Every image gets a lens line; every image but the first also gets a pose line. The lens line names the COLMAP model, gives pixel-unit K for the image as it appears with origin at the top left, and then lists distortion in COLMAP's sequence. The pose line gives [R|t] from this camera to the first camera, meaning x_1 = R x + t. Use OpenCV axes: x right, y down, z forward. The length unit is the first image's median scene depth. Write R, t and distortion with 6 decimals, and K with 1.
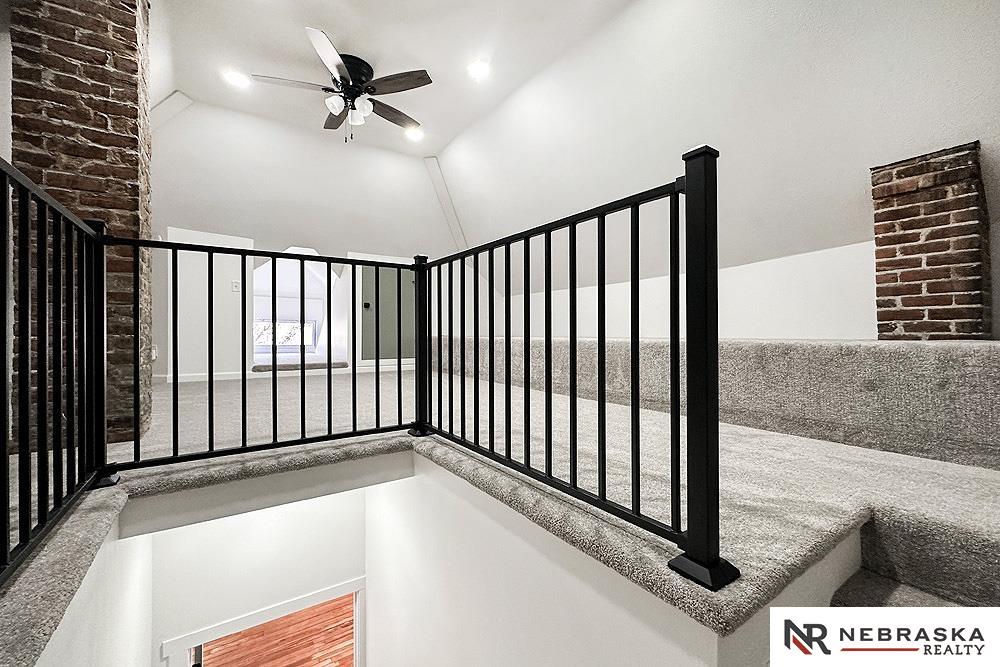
lens RADIAL K [[411.9, 0, 529.0], [0, 411.9, 316.4], [0, 0, 1]] dist [-0.002137, -0.000023]
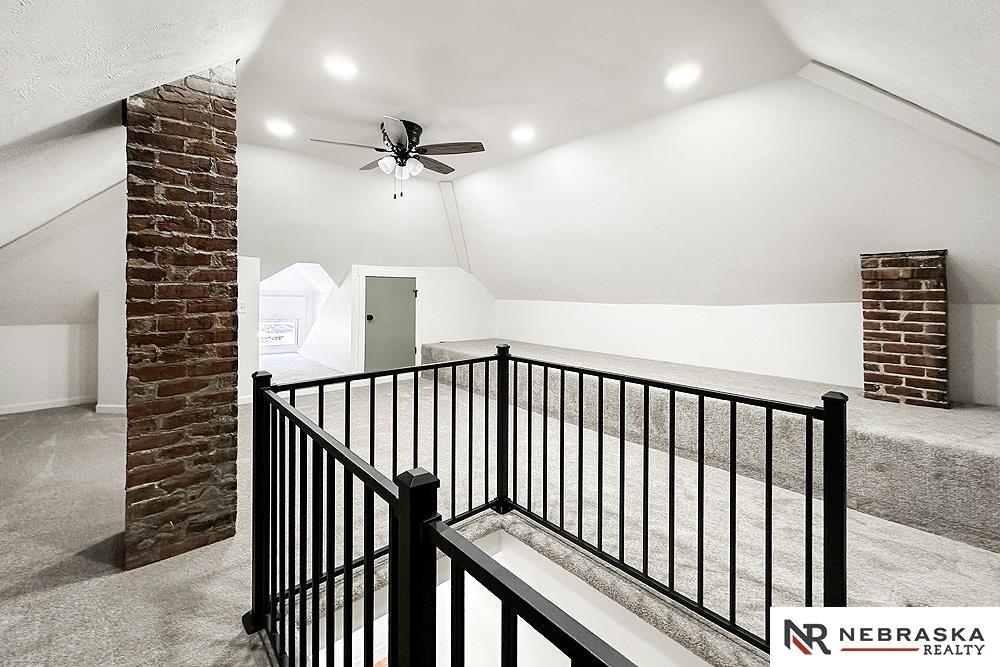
lens RADIAL K [[411.9, 0, 535.8], [0, 411.9, 283.1], [0, 0, 1]] dist [-0.002137, -0.000023]
pose [[0.993006, 0.016163, 0.116953, -0.326194], [-0.015912, 0.999869, -0.003083, -0.331046], [-0.116987, 0.001201, 0.993133, -0.109150]]
